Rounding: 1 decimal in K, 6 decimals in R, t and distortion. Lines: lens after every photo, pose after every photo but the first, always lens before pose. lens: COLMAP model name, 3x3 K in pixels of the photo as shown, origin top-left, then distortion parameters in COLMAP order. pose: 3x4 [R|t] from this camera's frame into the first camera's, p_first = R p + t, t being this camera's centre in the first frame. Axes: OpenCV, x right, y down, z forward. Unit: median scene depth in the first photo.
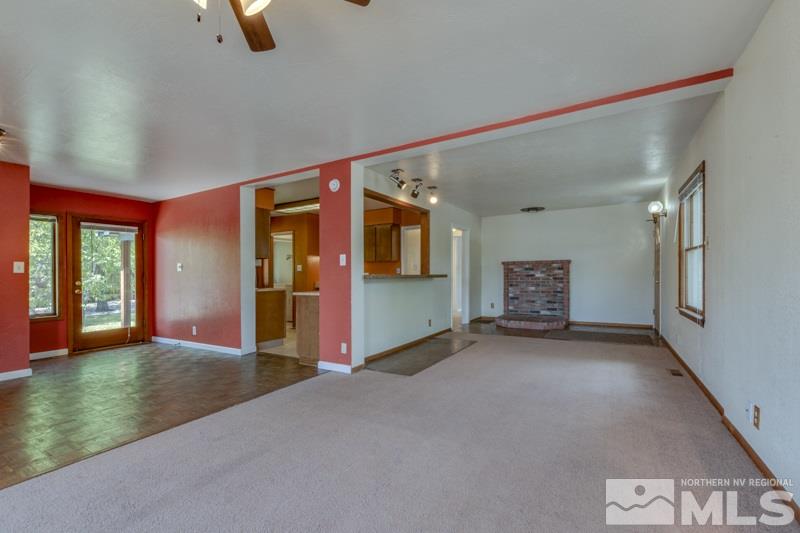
lens RADIAL K [[345.3, 0, 403.4], [0, 345.3, 269.6], [0, 0, 1]] dist [-0.000078, 0.000040]
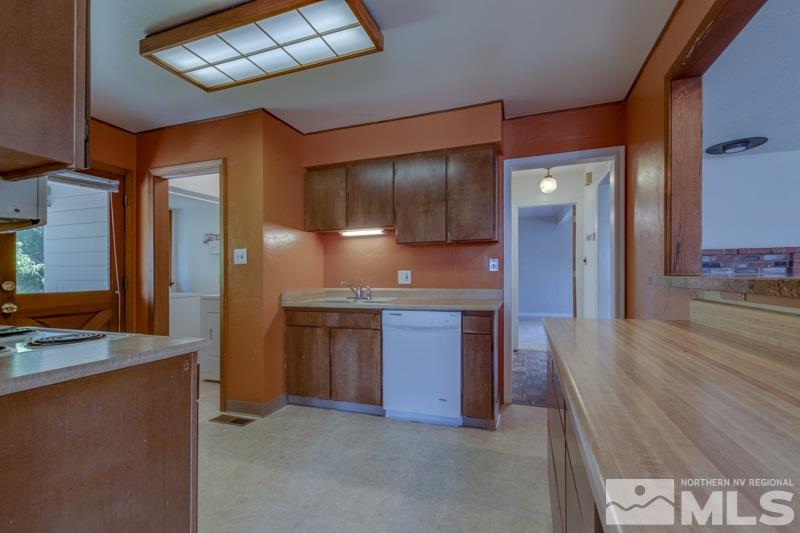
lens RADIAL K [[349.0, 0, 411.8], [0, 349.0, 268.0], [0, 0, 1]] dist [0.000461, 0.000116]
pose [[0.981620, 0.007237, 0.190710, -0.189861], [-0.007072, 0.999974, -0.001543, 0.007449], [-0.190717, 0.000166, 0.981645, 0.589785]]
